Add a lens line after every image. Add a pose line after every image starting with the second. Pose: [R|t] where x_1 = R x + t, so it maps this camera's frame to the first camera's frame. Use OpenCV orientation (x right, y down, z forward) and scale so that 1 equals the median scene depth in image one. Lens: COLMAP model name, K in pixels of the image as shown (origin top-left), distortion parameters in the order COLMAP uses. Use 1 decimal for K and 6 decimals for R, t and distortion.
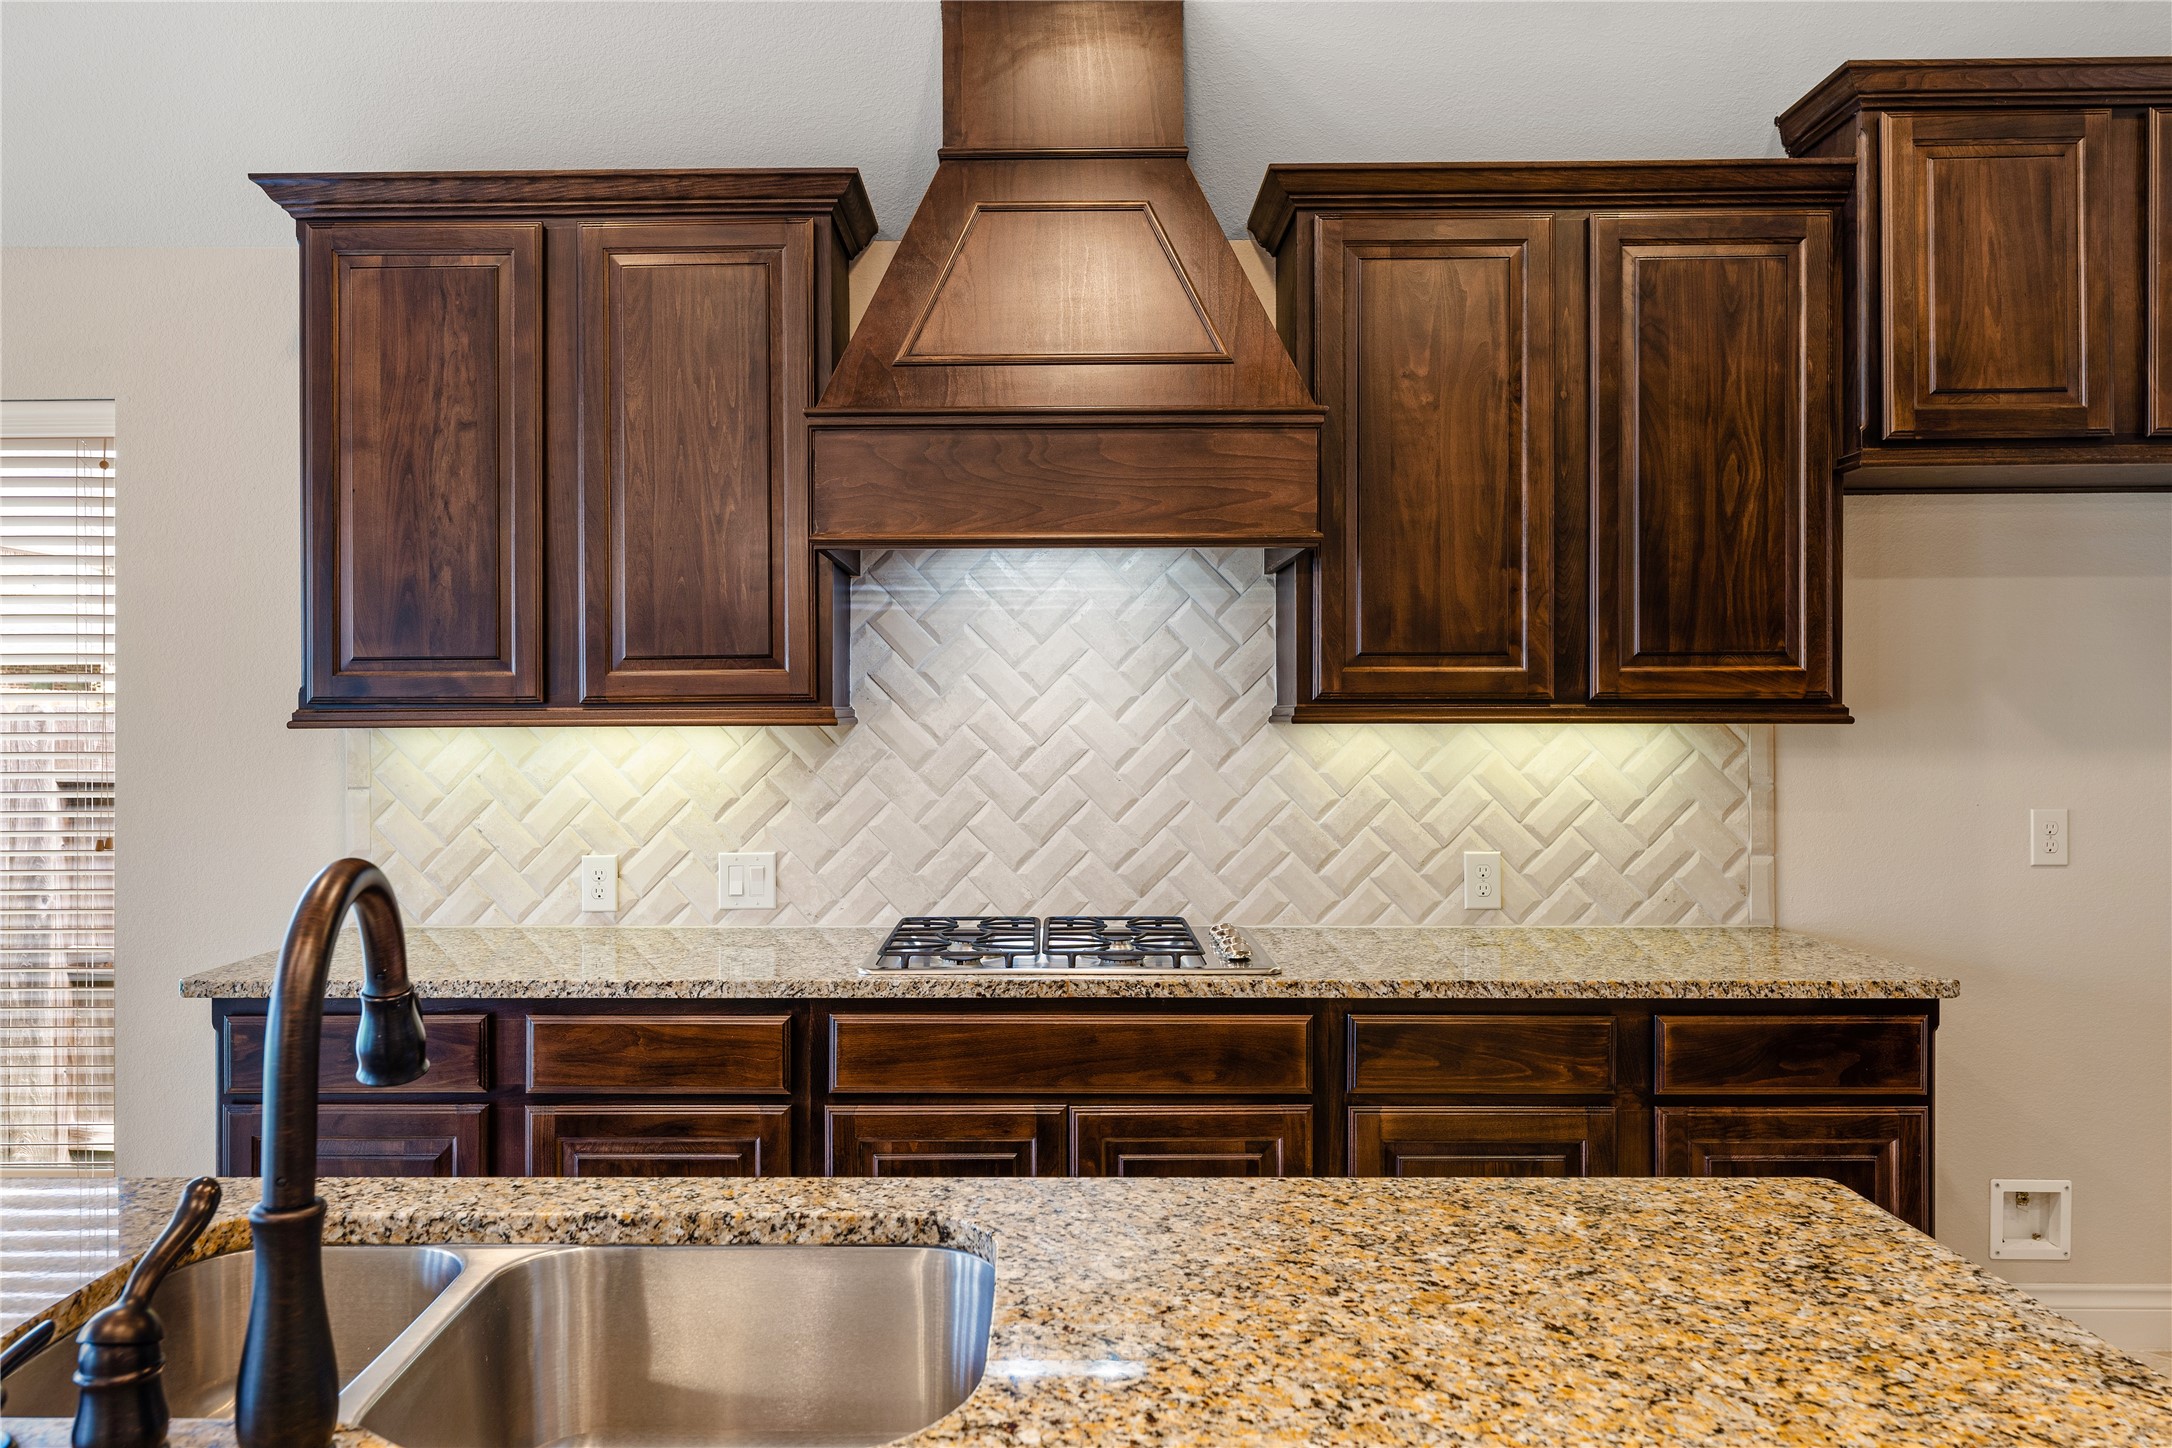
lens RADIAL K [[1462.2, 0, 1029.3], [0, 1462.2, 720.3], [0, 0, 1]] dist [0.001461, -0.003640]
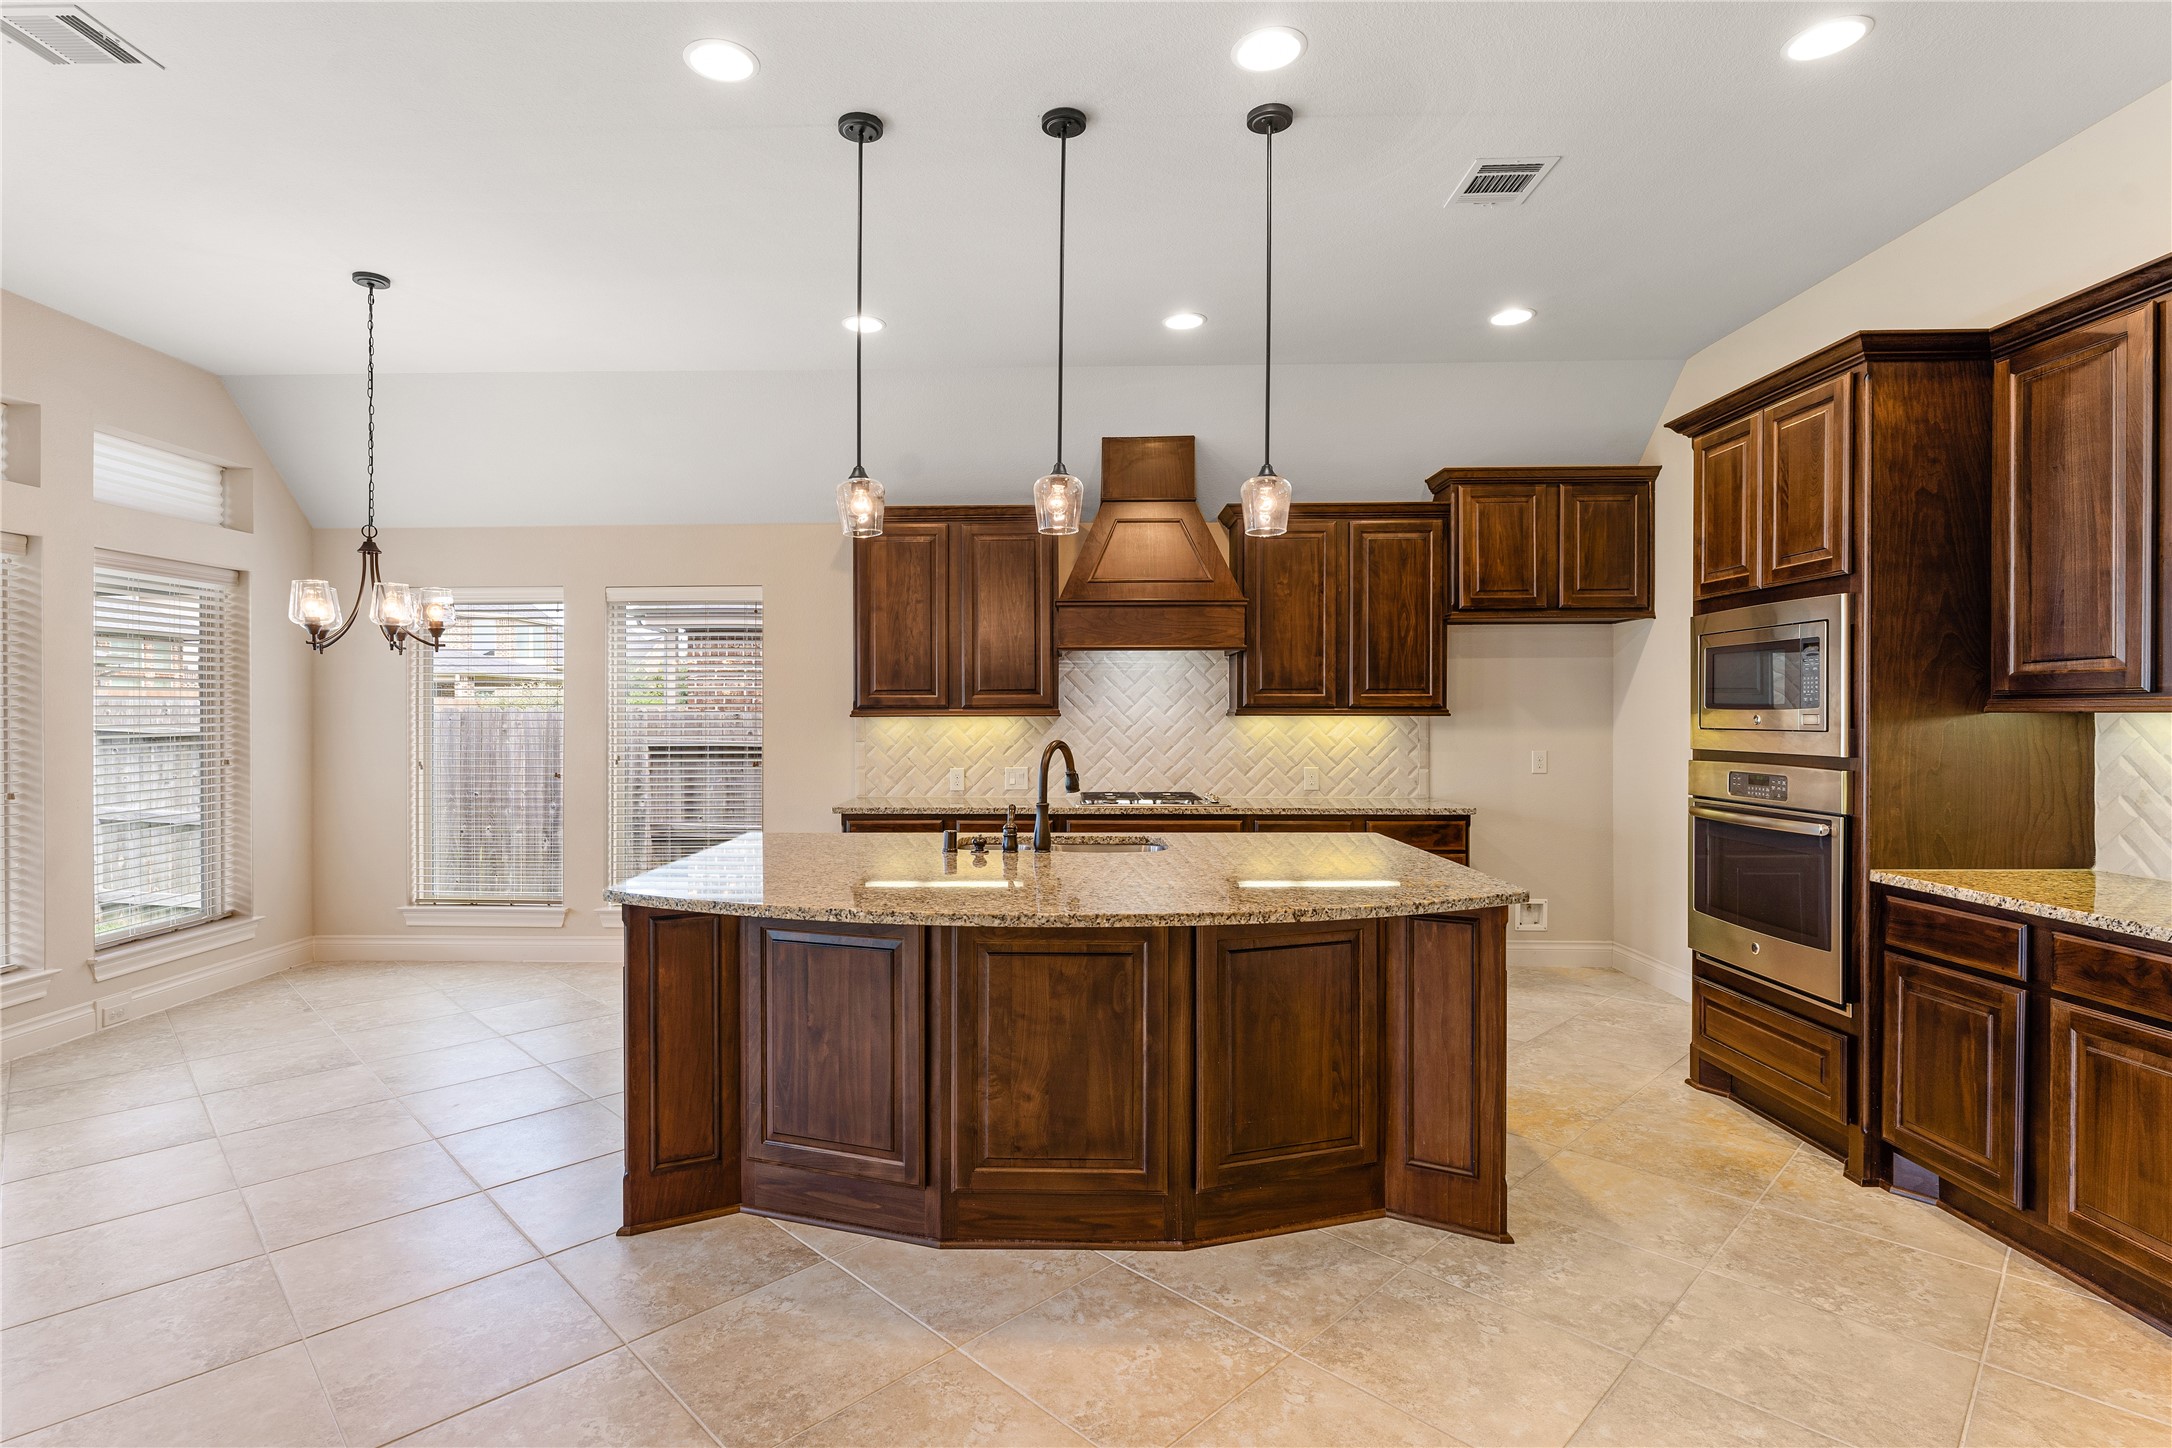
lens RADIAL K [[1046.6, 0, 1034.2], [0, 1046.6, 717.2], [0, 0, 1]] dist [-0.000241, -0.001846]
pose [[0.999918, 0.001297, -0.012753, -0.155411], [-0.001300, 0.999999, -0.000208, 0.005634], [0.012753, 0.000224, 0.999919, -0.872303]]
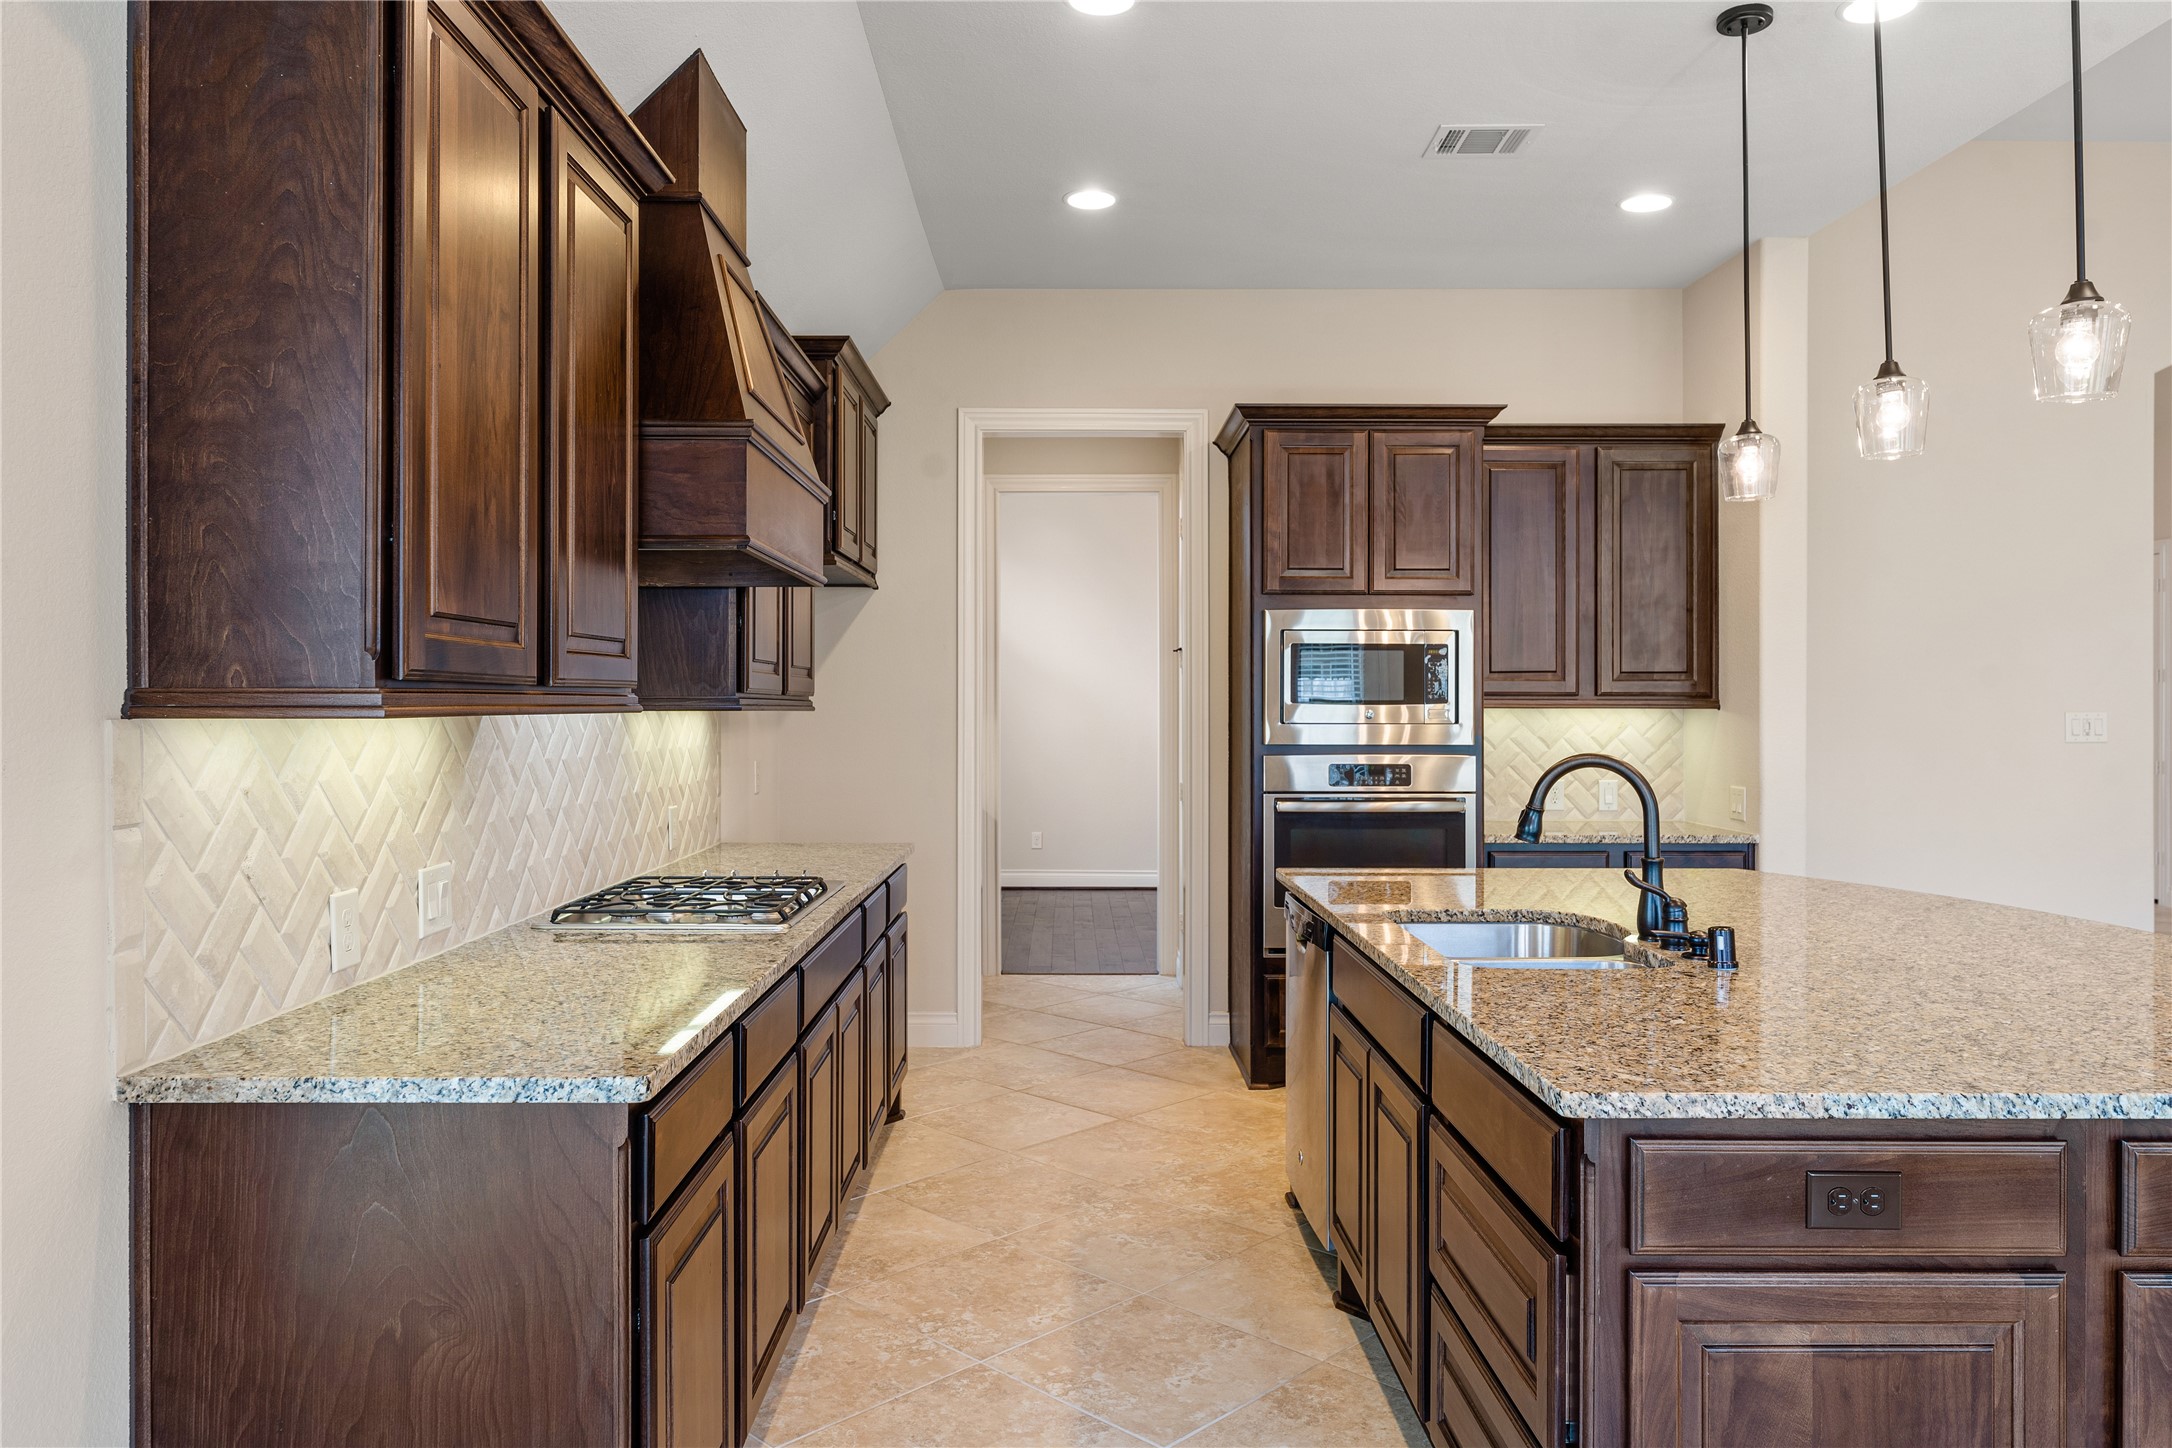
lens RADIAL K [[1462.2, 0, 1078.5], [0, 1462.2, 709.5], [0, 0, 1]] dist [0.001461, -0.003640]
pose [[-0.022488, 0.001700, 0.999746, -1.142694], [0.001155, 0.999998, -0.001674, 0.004046], [-0.999746, 0.001117, -0.022490, 0.723384]]
